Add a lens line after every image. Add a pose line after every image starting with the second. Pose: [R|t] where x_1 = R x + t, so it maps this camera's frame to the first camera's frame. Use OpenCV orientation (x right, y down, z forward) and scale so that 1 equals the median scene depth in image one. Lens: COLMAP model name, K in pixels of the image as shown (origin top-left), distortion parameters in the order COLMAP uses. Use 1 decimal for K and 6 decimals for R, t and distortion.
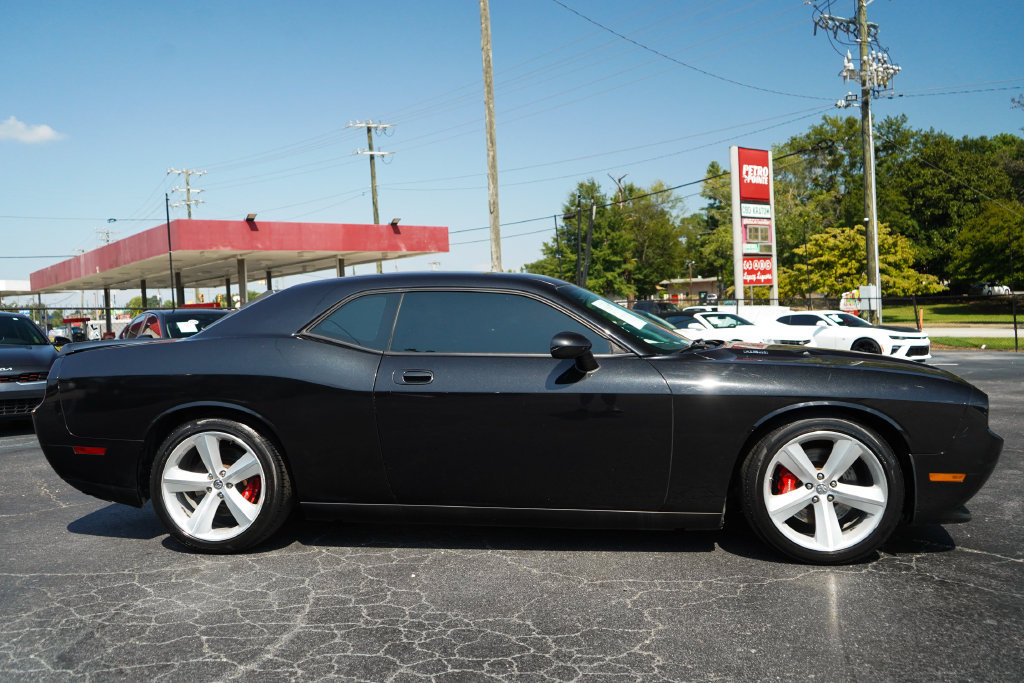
lens RADIAL K [[830.6, 0, 524.4], [0, 830.6, 342.1], [0, 0, 1]] dist [-0.004382, 0.000780]
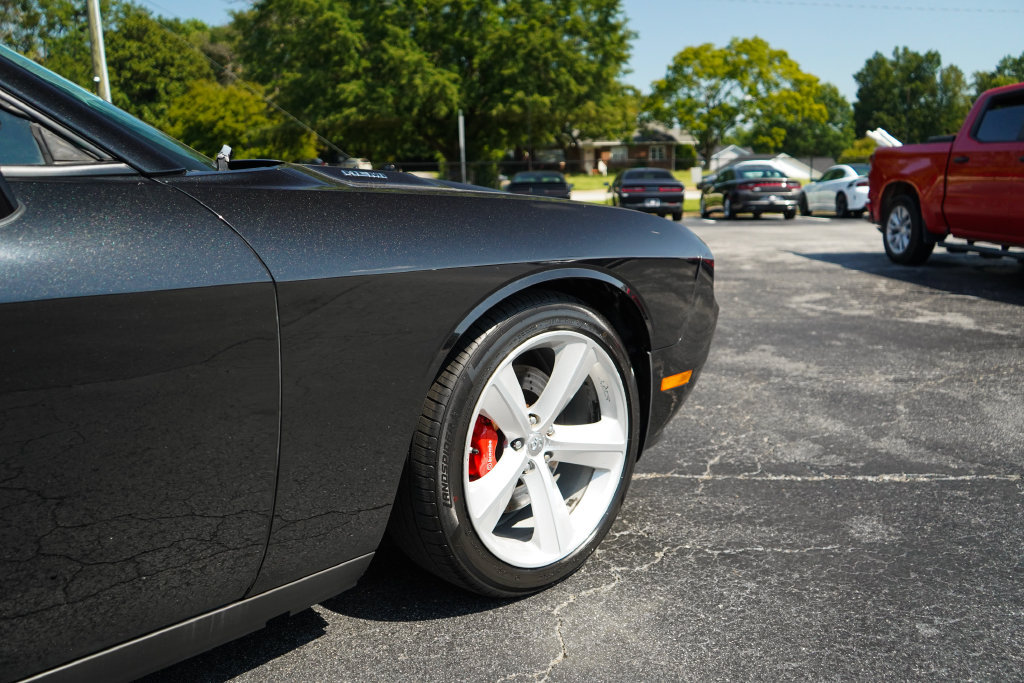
lens RADIAL K [[812.0, 0, 512.0], [0, 812.0, 341.5], [0, 0, 1]] dist [-0.010475, 0.007995]
pose [[0.646404, -0.138356, 0.750346, -0.015334], [0.022593, 0.986461, 0.162430, 0.033448], [-0.762660, -0.088043, 0.640779, 0.700148]]
